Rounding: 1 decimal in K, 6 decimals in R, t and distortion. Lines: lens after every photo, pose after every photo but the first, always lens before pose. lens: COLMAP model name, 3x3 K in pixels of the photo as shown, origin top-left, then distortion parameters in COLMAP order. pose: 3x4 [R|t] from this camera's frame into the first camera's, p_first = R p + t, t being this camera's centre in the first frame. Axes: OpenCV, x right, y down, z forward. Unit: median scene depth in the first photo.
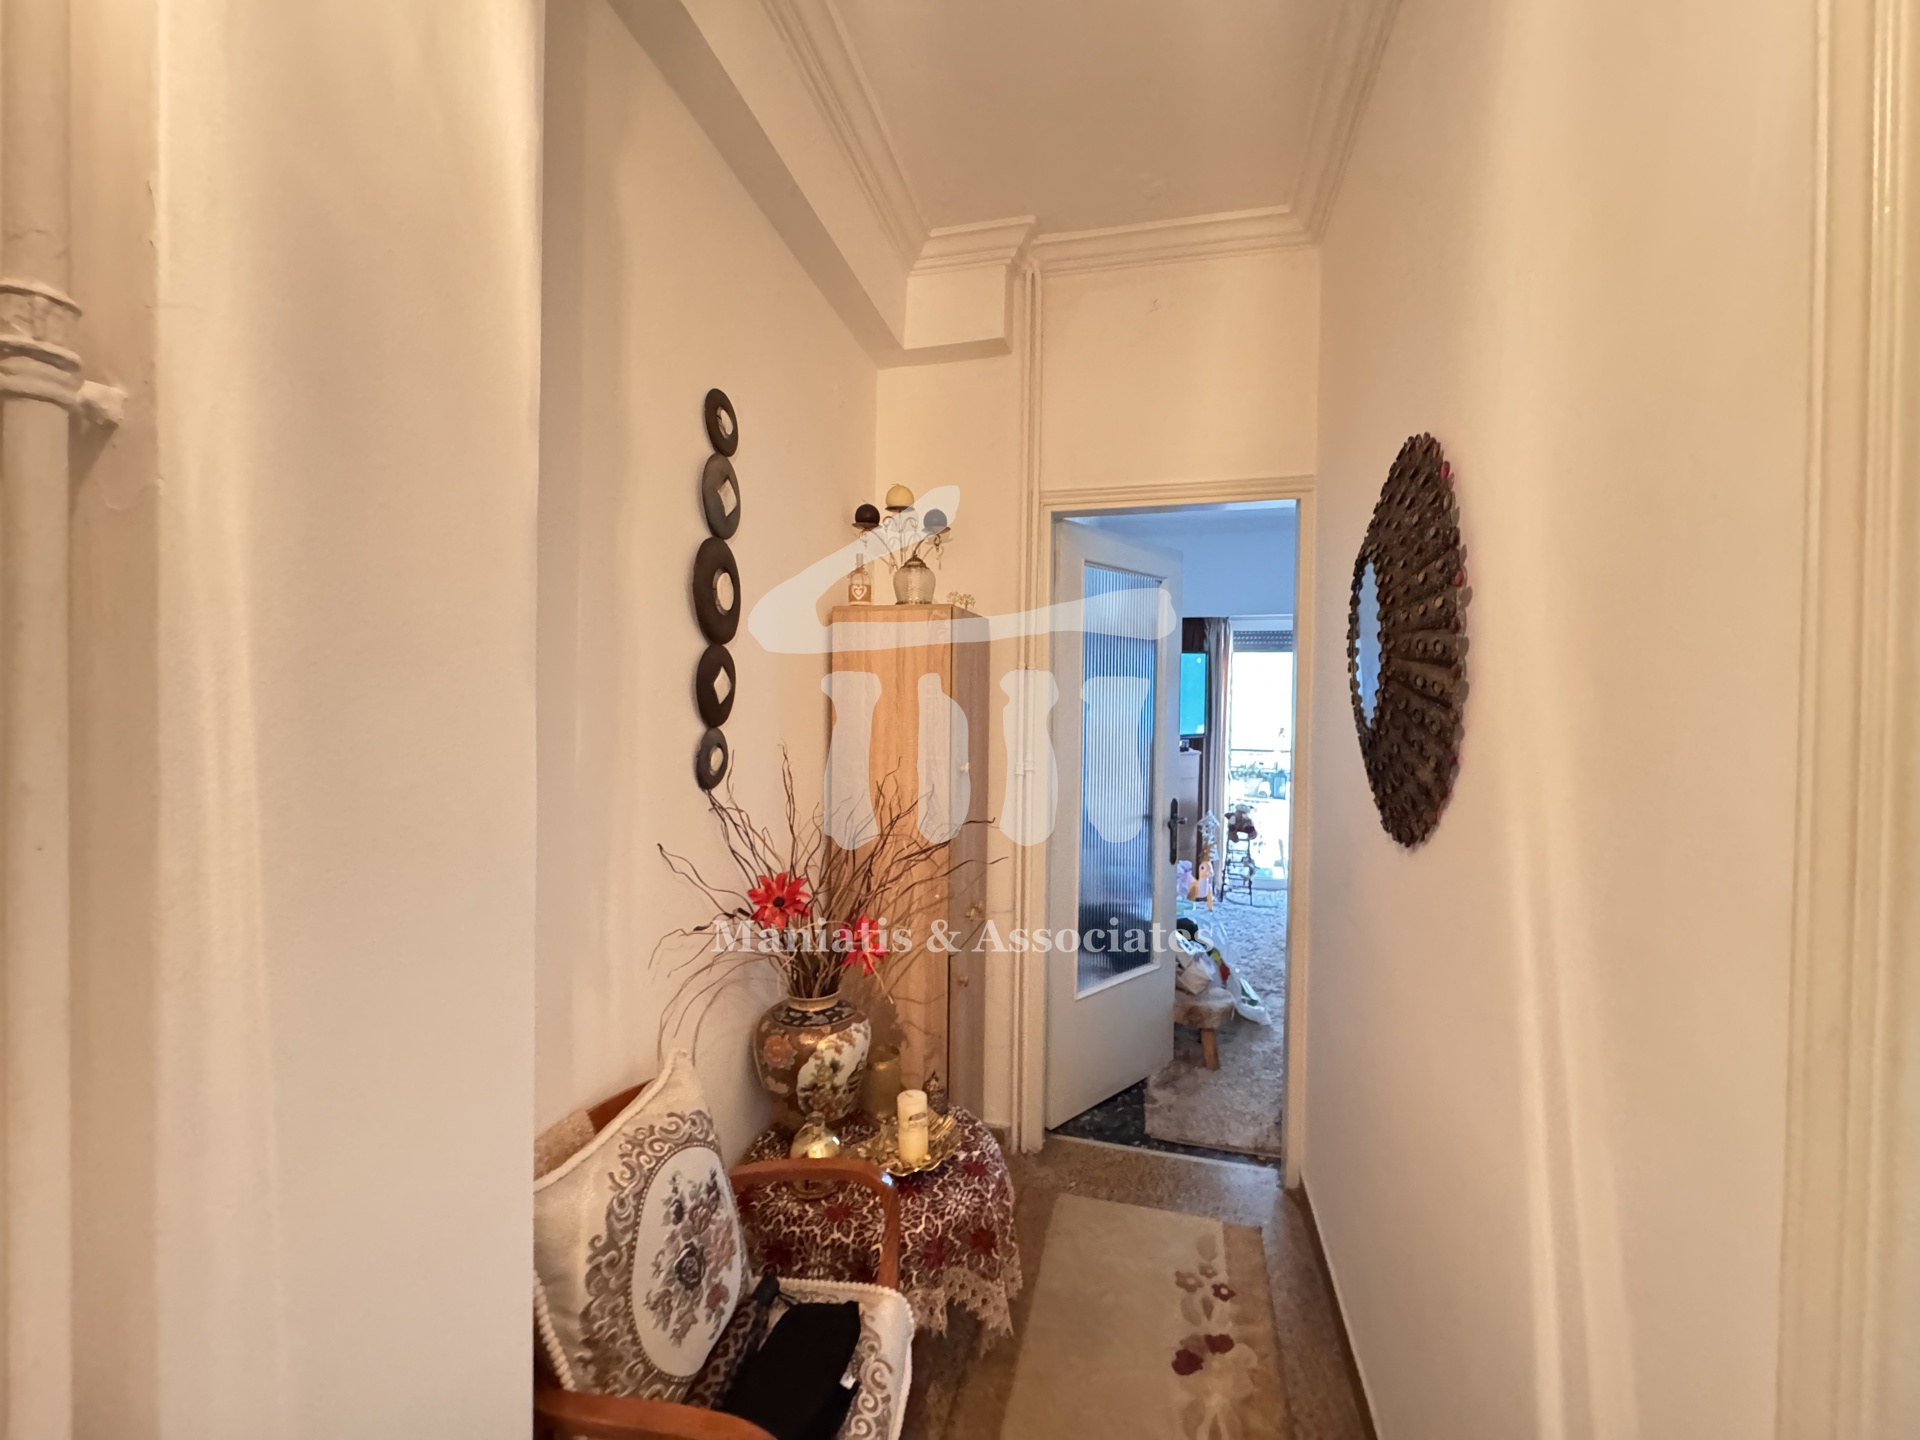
lens RADIAL K [[757.8, 0, 962.7], [0, 757.8, 719.5], [0, 0, 1]] dist [-0.003720, 0.000541]
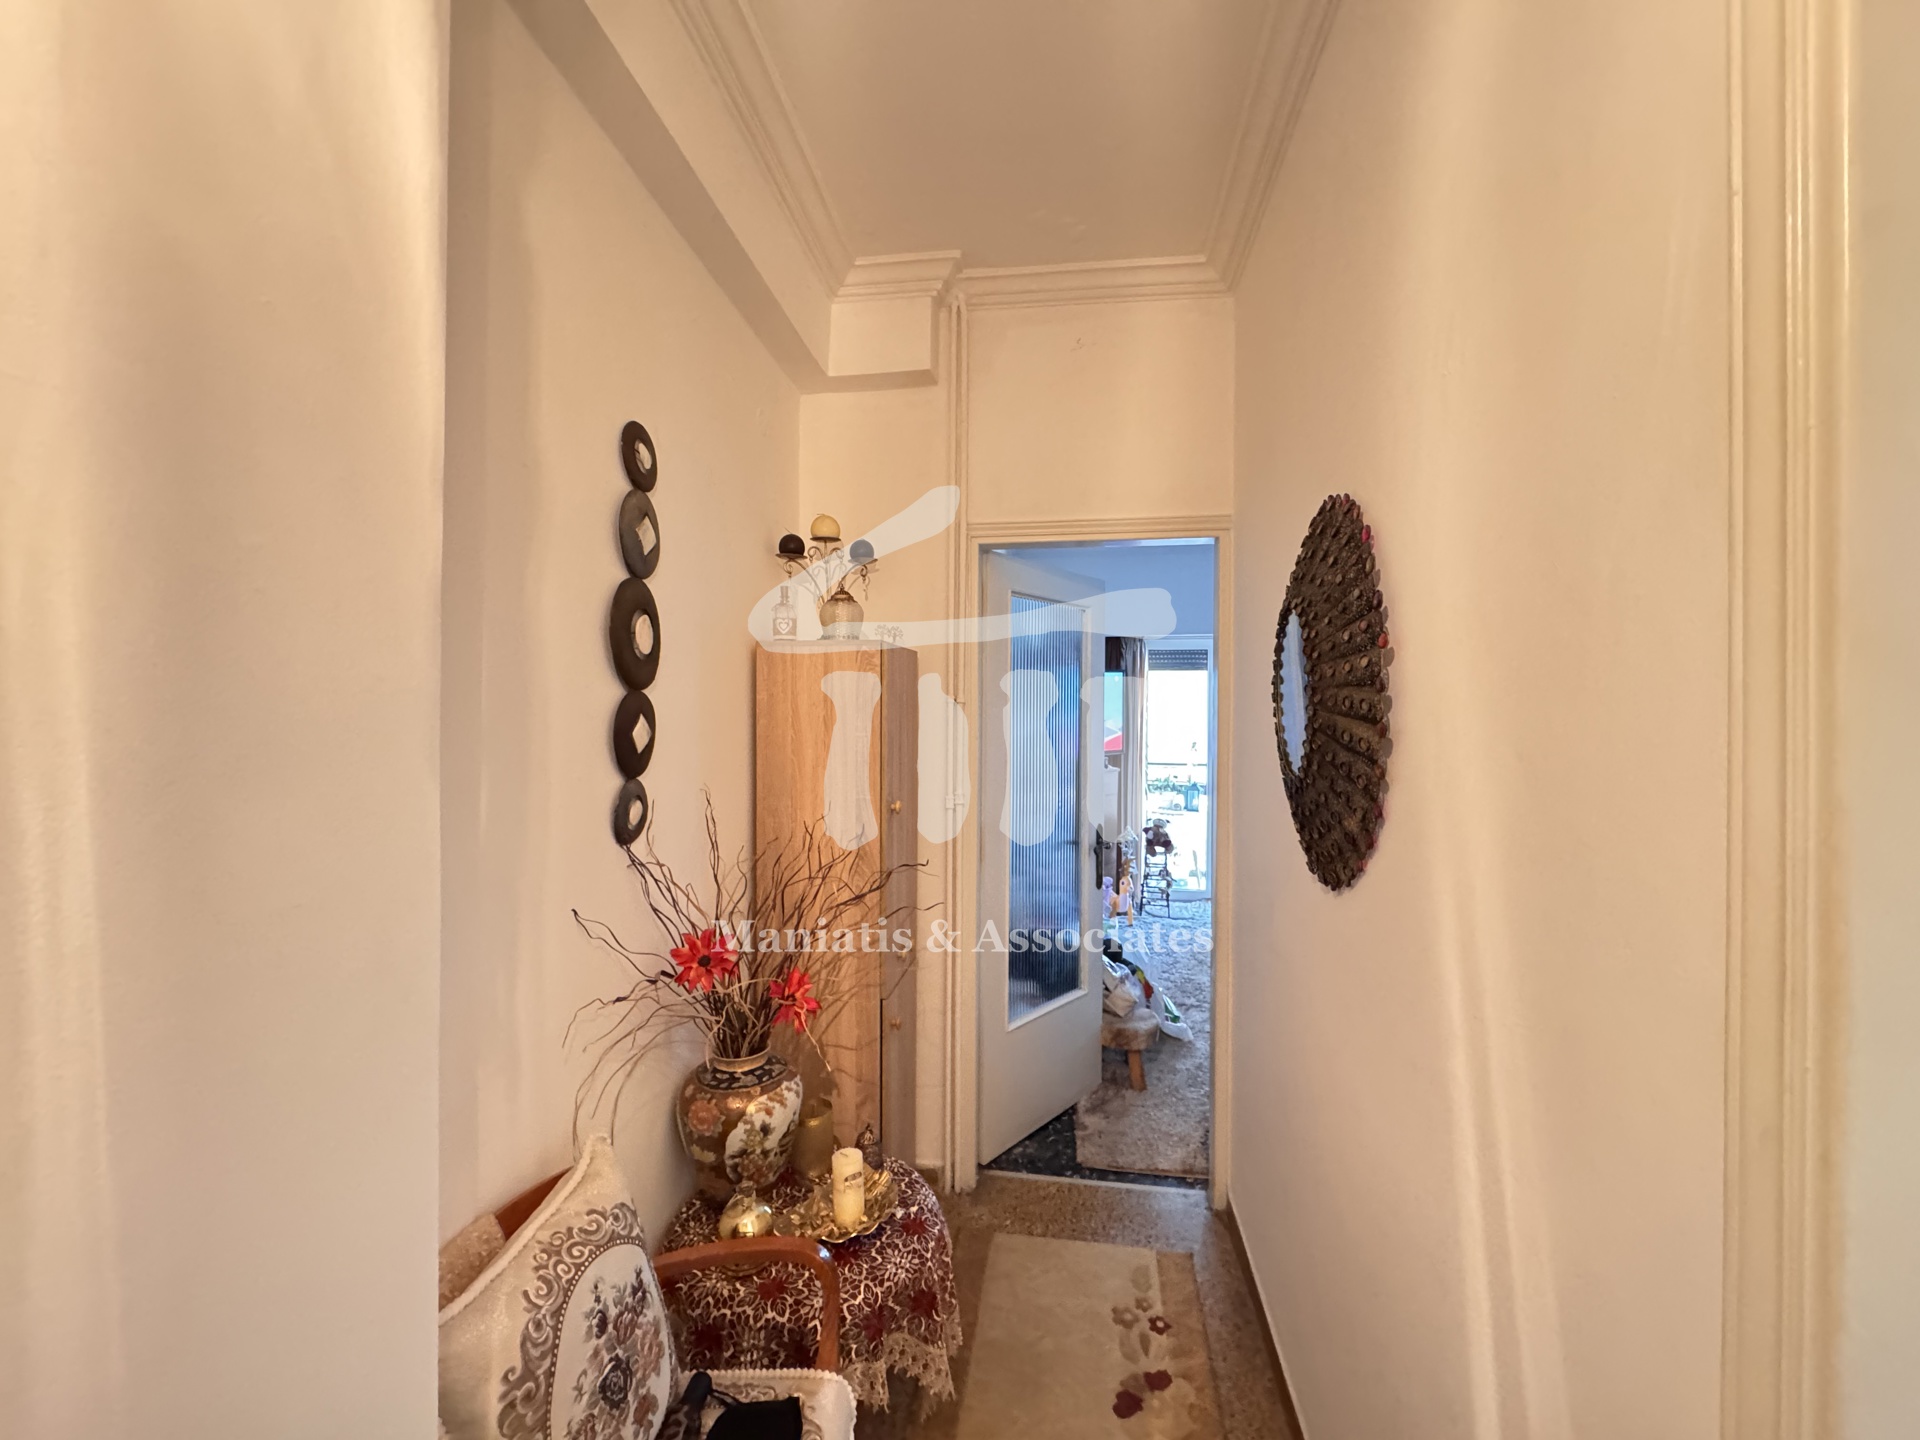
lens RADIAL K [[757.8, 0, 961.7], [0, 757.8, 720.4], [0, 0, 1]] dist [-0.003720, 0.000541]
pose [[0.994263, -0.008407, 0.106631, -0.020503], [0.009652, 0.999891, -0.011164, -0.045678], [-0.106526, 0.012129, 0.994236, 0.018367]]
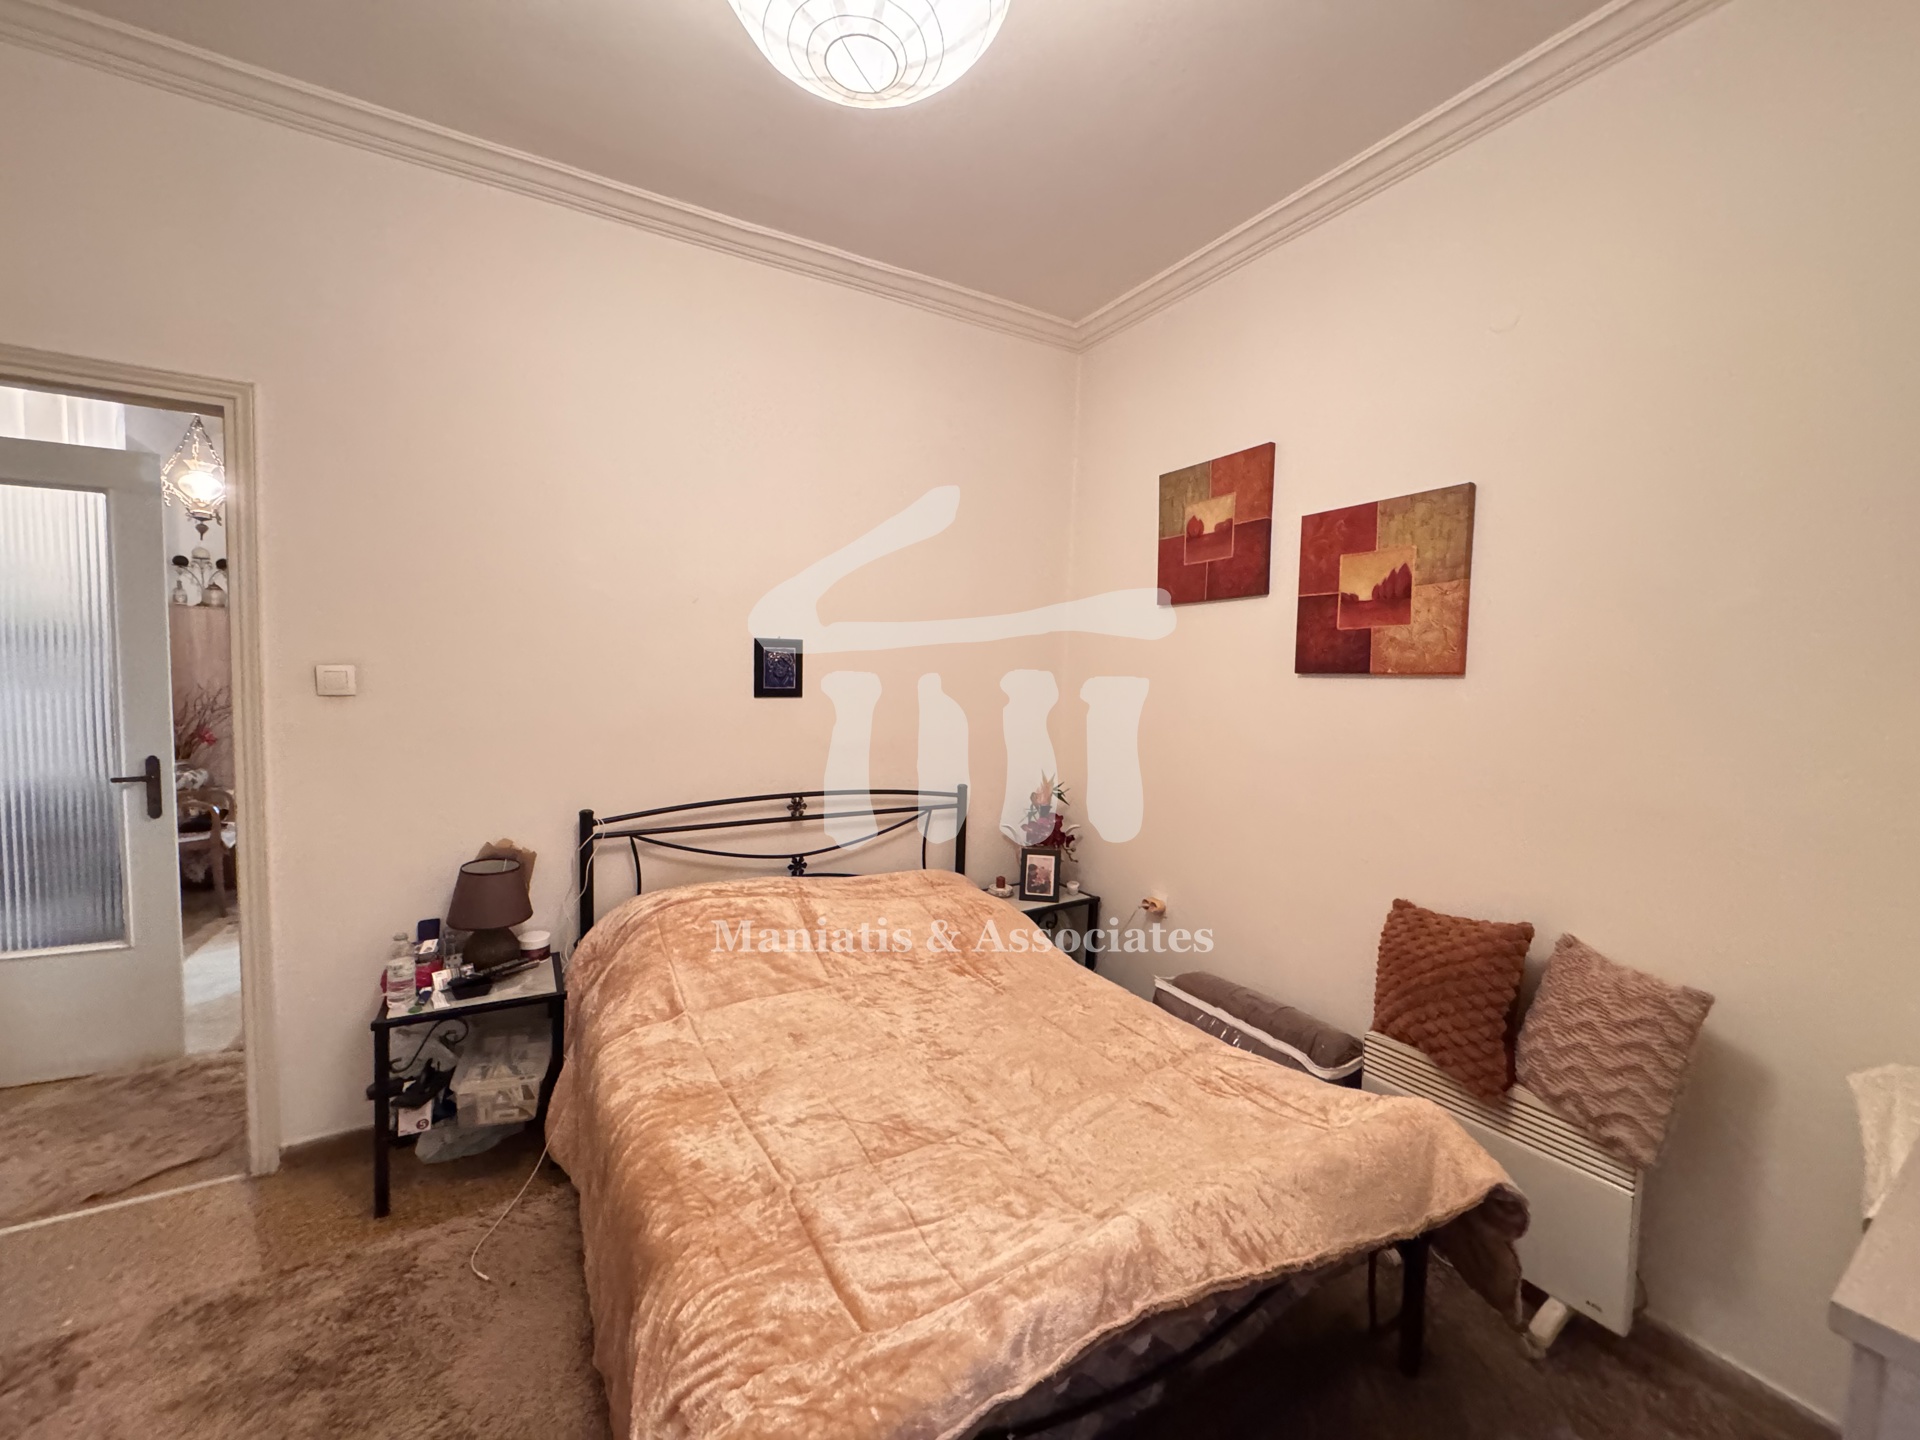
lens RADIAL K [[757.8, 0, 947.6], [0, 757.8, 716.9], [0, 0, 1]] dist [-0.003720, 0.000541]
pose [[0.700060, -0.032930, 0.713325, -0.204700], [-0.011635, 0.998278, 0.057503, 0.034302], [-0.713990, -0.048556, 0.698471, -2.920783]]
